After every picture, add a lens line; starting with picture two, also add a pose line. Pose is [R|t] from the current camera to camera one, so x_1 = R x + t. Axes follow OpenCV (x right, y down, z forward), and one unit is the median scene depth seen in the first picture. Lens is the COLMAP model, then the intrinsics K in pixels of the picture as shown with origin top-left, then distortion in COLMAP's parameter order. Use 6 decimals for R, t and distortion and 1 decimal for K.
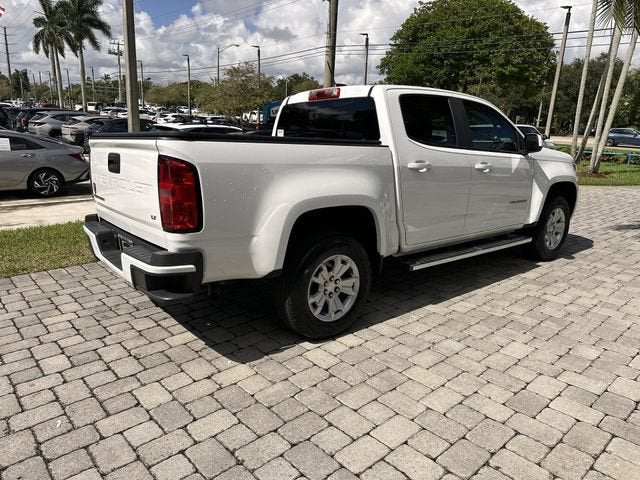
lens RADIAL K [[449.3, 0, 317.9], [0, 449.3, 239.2], [0, 0, 1]] dist [0.048645, -0.068005]
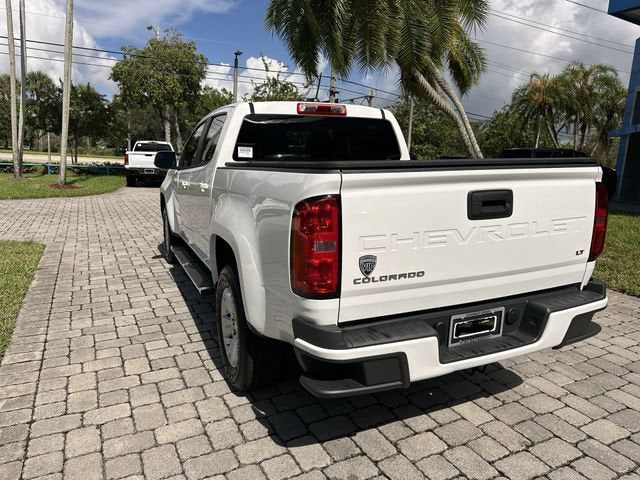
lens RADIAL K [[450.3, 0, 317.6], [0, 450.3, 239.3], [0, 0, 1]] dist [0.045917, -0.062019]
pose [[0.257381, -0.190380, 0.947370, -0.962512], [0.208650, 0.968222, 0.137885, -0.219068], [-0.943515, 0.162179, 0.288924, 0.874959]]
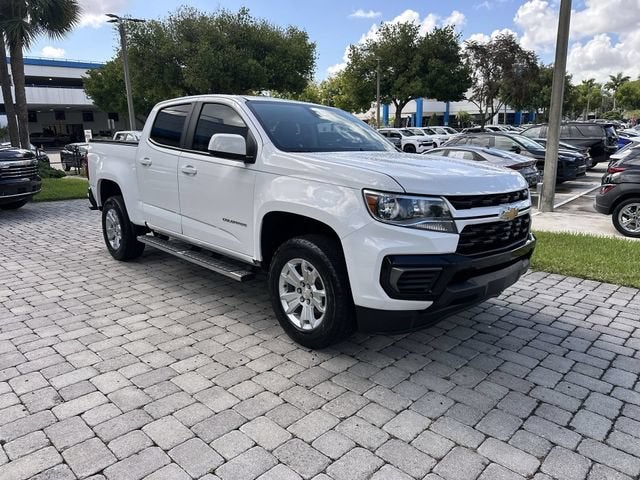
lens RADIAL K [[451.3, 0, 320.6], [0, 451.3, 238.2], [0, 0, 1]] dist [0.046916, -0.065347]
pose [[0.082442, 0.185374, -0.979204, 1.566659], [-0.233262, 0.958845, 0.161881, -0.278275], [0.968913, 0.215066, 0.122290, 1.361509]]
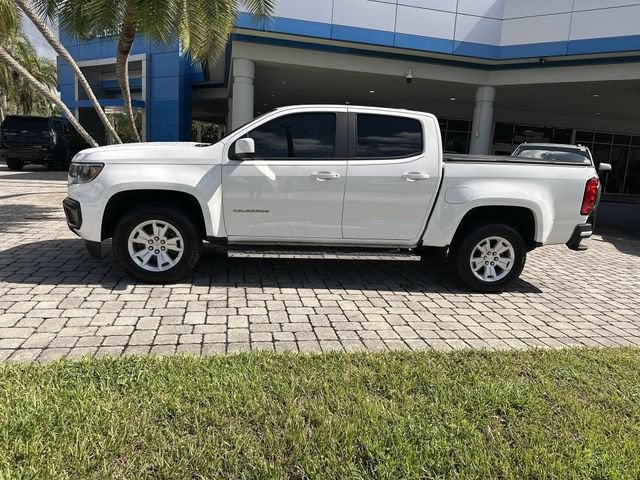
lens RADIAL K [[449.3, 0, 317.9], [0, 449.3, 239.2], [0, 0, 1]] dist [0.048645, -0.068005]
pose [[-0.855939, -0.175729, 0.486301, -0.486438], [0.038230, 0.916399, 0.398436, -0.589945], [-0.515662, 0.359628, -0.777663, 2.522498]]
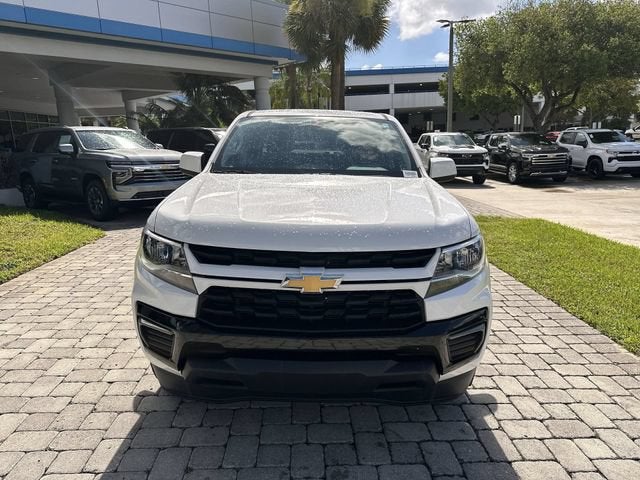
lens RADIAL K [[456.8, 0, 320.0], [0, 456.8, 240.0], [0, 0, 1]] dist [-0.005425, -0.002732]
pose [[-0.629334, 0.147646, -0.762980, 1.195309], [-0.192888, 0.921387, 0.337401, -0.497955], [0.752816, 0.359508, -0.551382, 2.057977]]
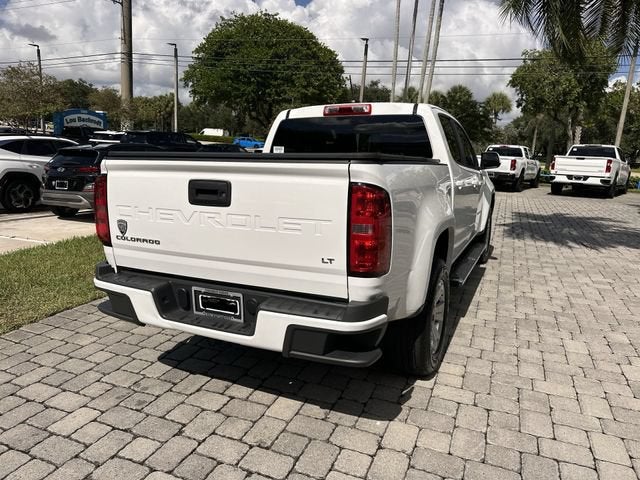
lens RADIAL K [[450.3, 0, 317.6], [0, 450.3, 239.3], [0, 0, 1]] dist [0.045917, -0.062019]
pose [[0.901888, -0.079363, 0.424616, -0.506040], [0.091905, 0.995726, -0.009100, -0.057292], [-0.422079, 0.047232, 0.905328, 0.211354]]
